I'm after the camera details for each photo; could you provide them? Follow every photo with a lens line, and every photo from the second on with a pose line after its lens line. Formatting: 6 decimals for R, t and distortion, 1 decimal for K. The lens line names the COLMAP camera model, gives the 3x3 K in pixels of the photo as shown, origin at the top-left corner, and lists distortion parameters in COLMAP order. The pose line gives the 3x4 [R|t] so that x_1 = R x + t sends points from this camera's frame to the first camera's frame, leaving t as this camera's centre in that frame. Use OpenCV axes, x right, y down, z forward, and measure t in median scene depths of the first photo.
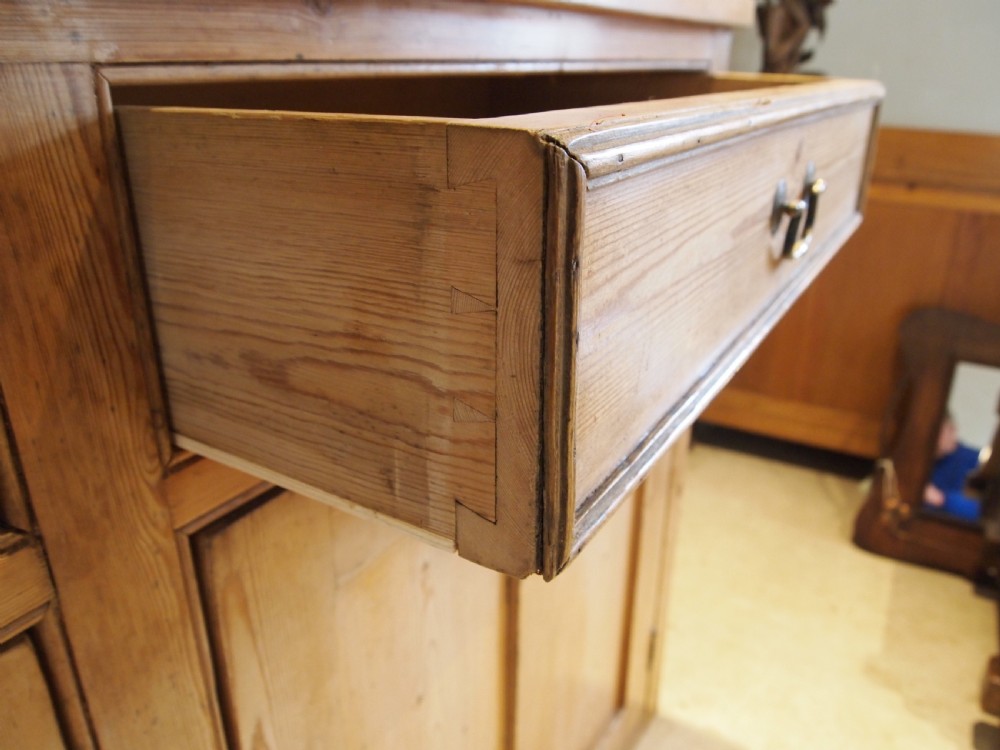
lens RADIAL K [[797.4, 0, 506.0], [0, 797.4, 377.2], [0, 0, 1]] dist [-0.045008, -0.003880]
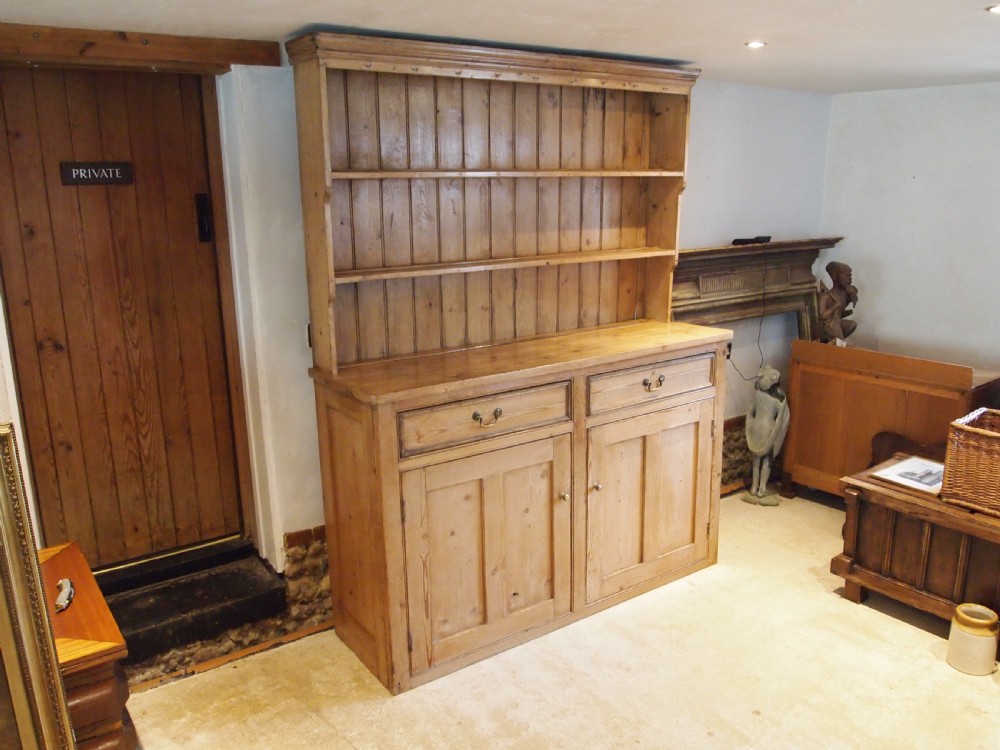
lens RADIAL K [[800.7, 0, 505.9], [0, 800.7, 375.1], [0, 0, 1]] dist [-0.047760, -0.000387]
pose [[0.918028, 0.067531, -0.390722, 0.425566], [-0.127759, 0.983216, -0.130244, 0.180435], [0.375369, 0.169486, 0.911248, -1.474919]]
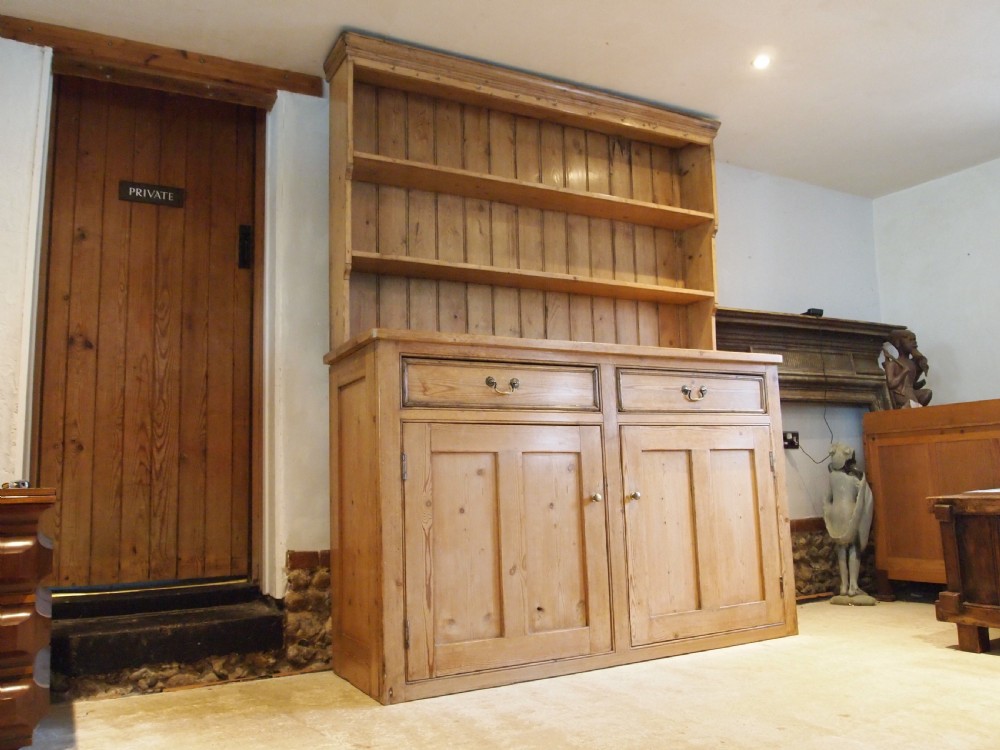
lens RADIAL K [[797.4, 0, 506.0], [0, 797.4, 377.2], [0, 0, 1]] dist [-0.045008, -0.003880]
pose [[0.864398, -0.108284, -0.491011, 0.506384], [-0.151438, 0.875124, -0.459593, 0.730474], [0.479462, 0.471628, 0.740056, -1.112453]]
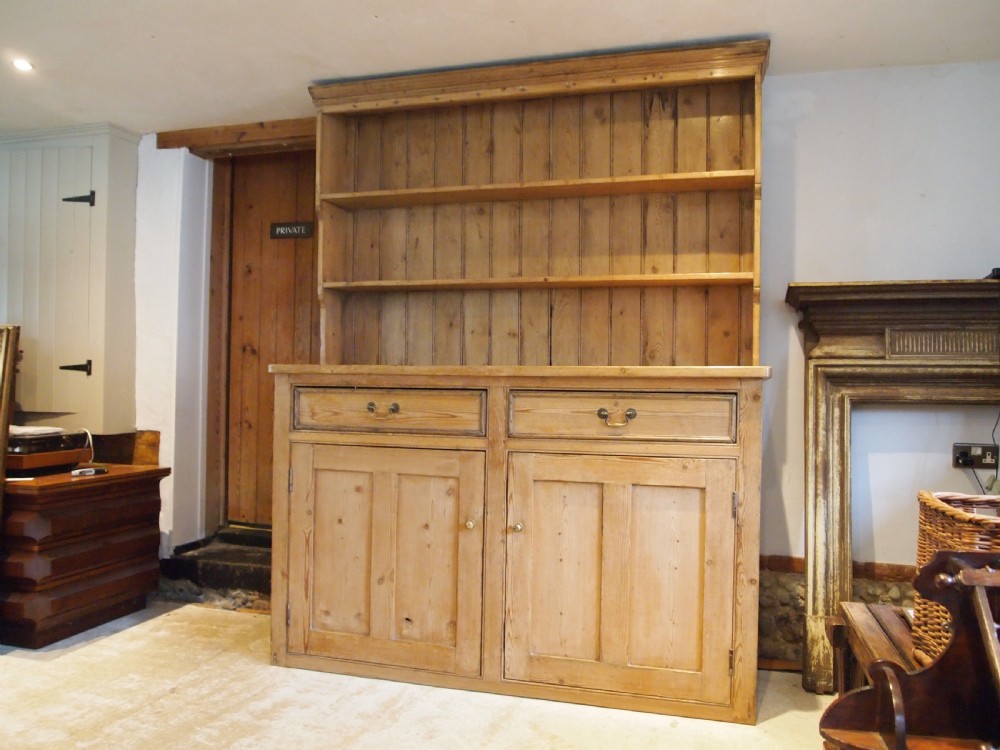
lens RADIAL K [[797.4, 0, 506.0], [0, 797.4, 377.2], [0, 0, 1]] dist [-0.045008, -0.003880]
pose [[0.266627, -0.016001, -0.963667, 1.371246], [-0.378559, 0.917768, -0.119979, 0.095543], [0.886343, 0.396794, 0.238644, -0.191433]]
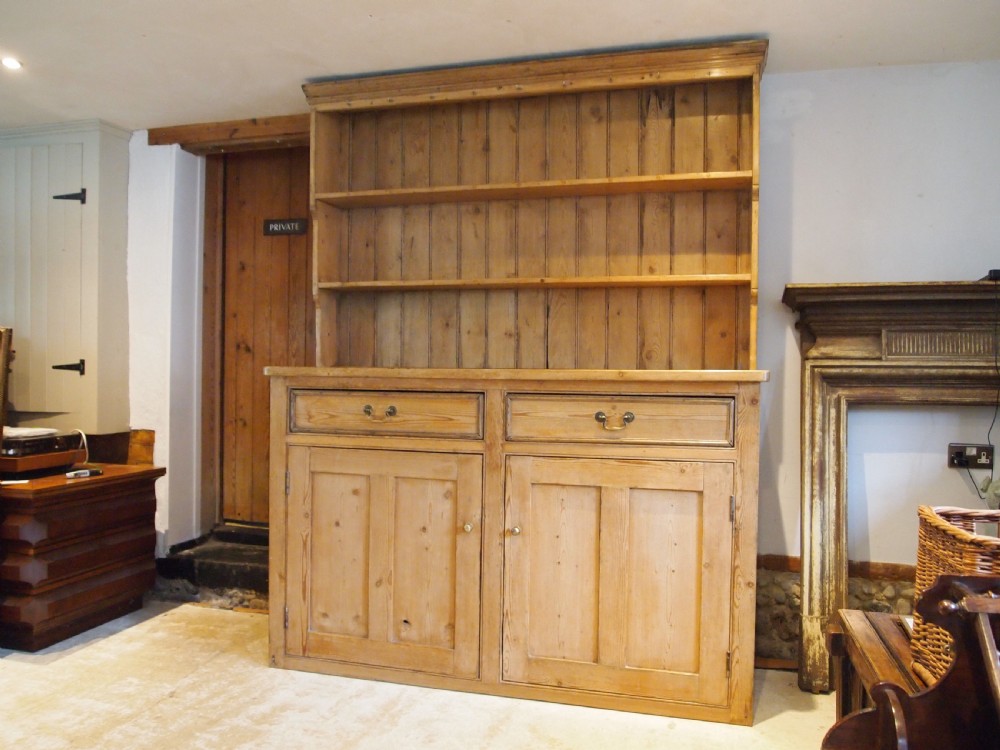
lens RADIAL K [[797.4, 0, 506.0], [0, 797.4, 377.2], [0, 0, 1]] dist [-0.045008, -0.003880]
pose [[0.275891, 0.000728, -0.961189, 1.365218], [-0.374664, 0.920984, -0.106842, 0.067695], [0.885162, 0.389599, 0.254365, -0.212363]]
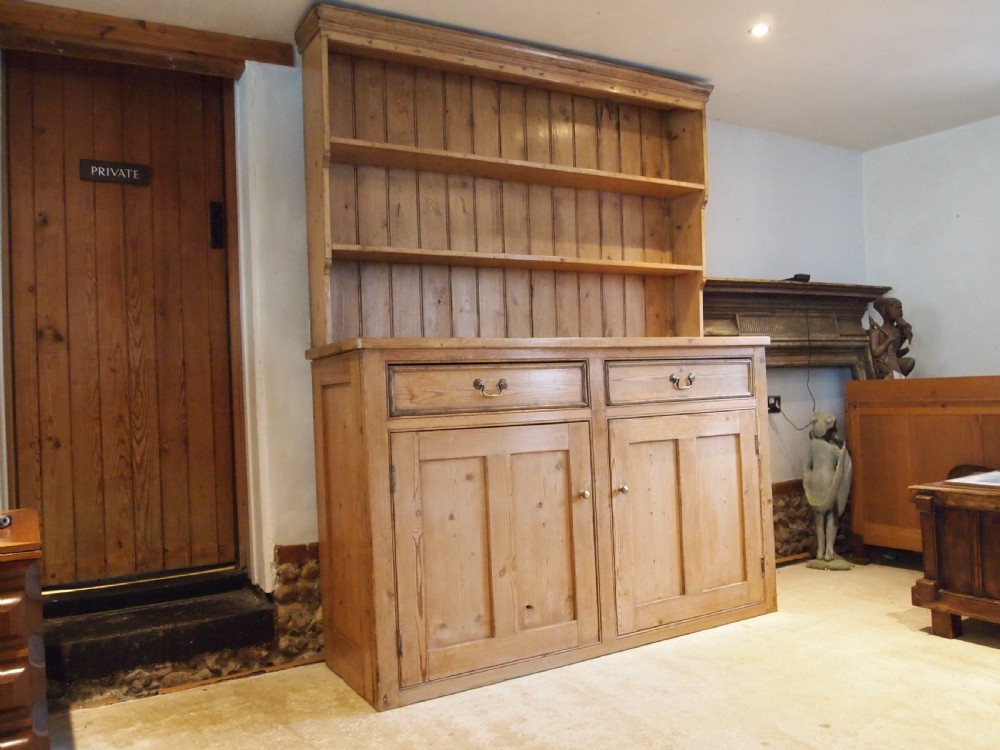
lens RADIAL K [[797.4, 0, 506.0], [0, 797.4, 377.2], [0, 0, 1]] dist [-0.045008, -0.003880]
pose [[0.879287, -0.057205, -0.472845, 0.485187], [-0.133061, 0.923730, -0.359190, 0.564432], [0.457329, 0.378748, 0.804612, -1.177179]]
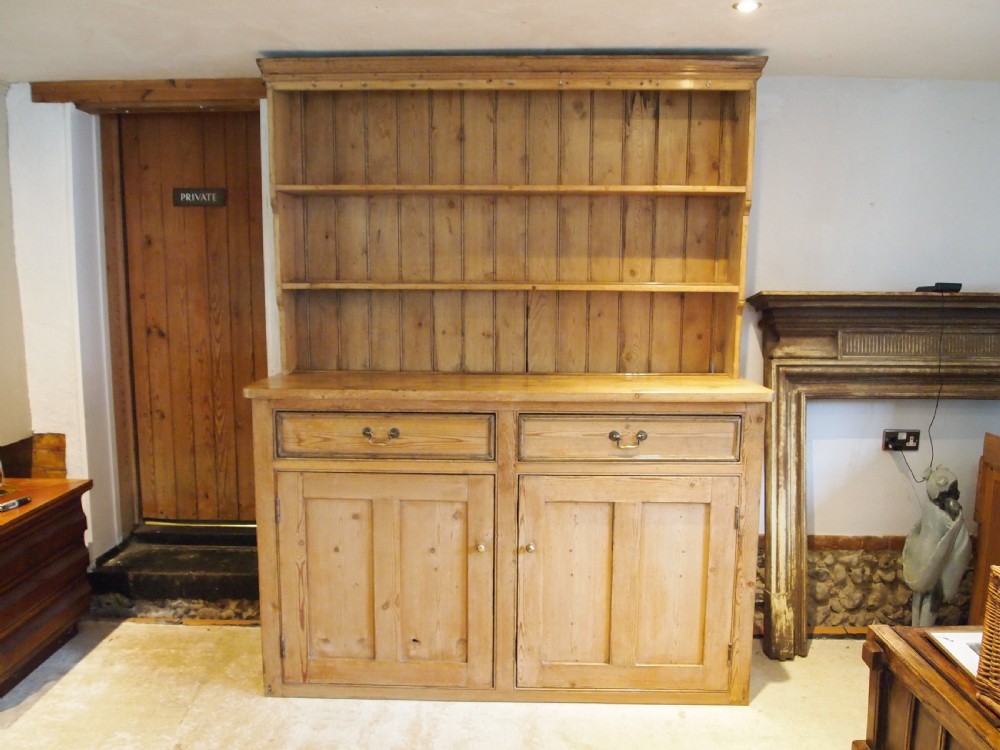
lens RADIAL K [[797.4, 0, 506.0], [0, 797.4, 377.2], [0, 0, 1]] dist [-0.045008, -0.003880]
pose [[0.500120, 0.108625, -0.859116, 1.177515], [-0.330311, 0.941021, -0.073305, -0.013923], [0.800484, 0.320437, 0.506503, -0.616529]]
